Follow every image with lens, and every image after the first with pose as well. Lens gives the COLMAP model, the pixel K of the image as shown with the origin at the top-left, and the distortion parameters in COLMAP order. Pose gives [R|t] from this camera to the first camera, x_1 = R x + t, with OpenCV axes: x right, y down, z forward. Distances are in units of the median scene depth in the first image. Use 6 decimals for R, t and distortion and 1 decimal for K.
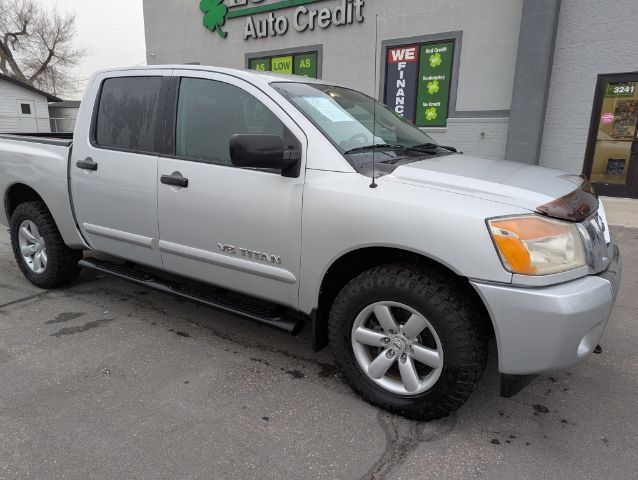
lens RADIAL K [[463.1, 0, 335.1], [0, 463.1, 247.2], [0, 0, 1]] dist [0.057279, -0.037917]
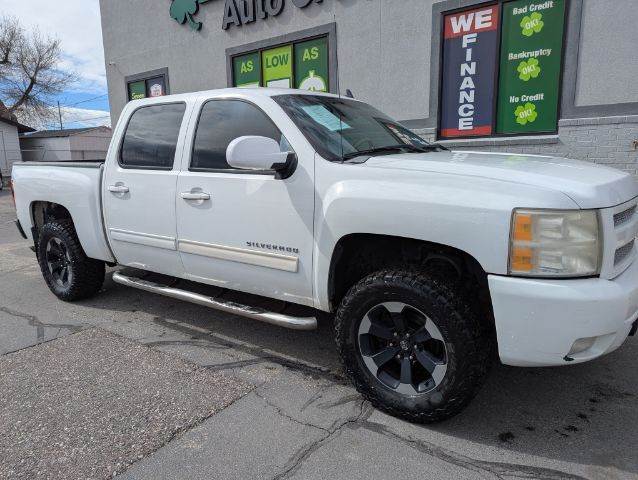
lens RADIAL K [[463.1, 0, 317.7], [0, 463.1, 234.5], [0, 0, 1]] dist [0.057279, -0.037917]
pose [[0.997961, -0.038301, -0.051062, -0.031053], [0.035013, 0.997348, -0.063801, -0.093642], [0.053371, 0.061883, 0.996655, 0.360013]]
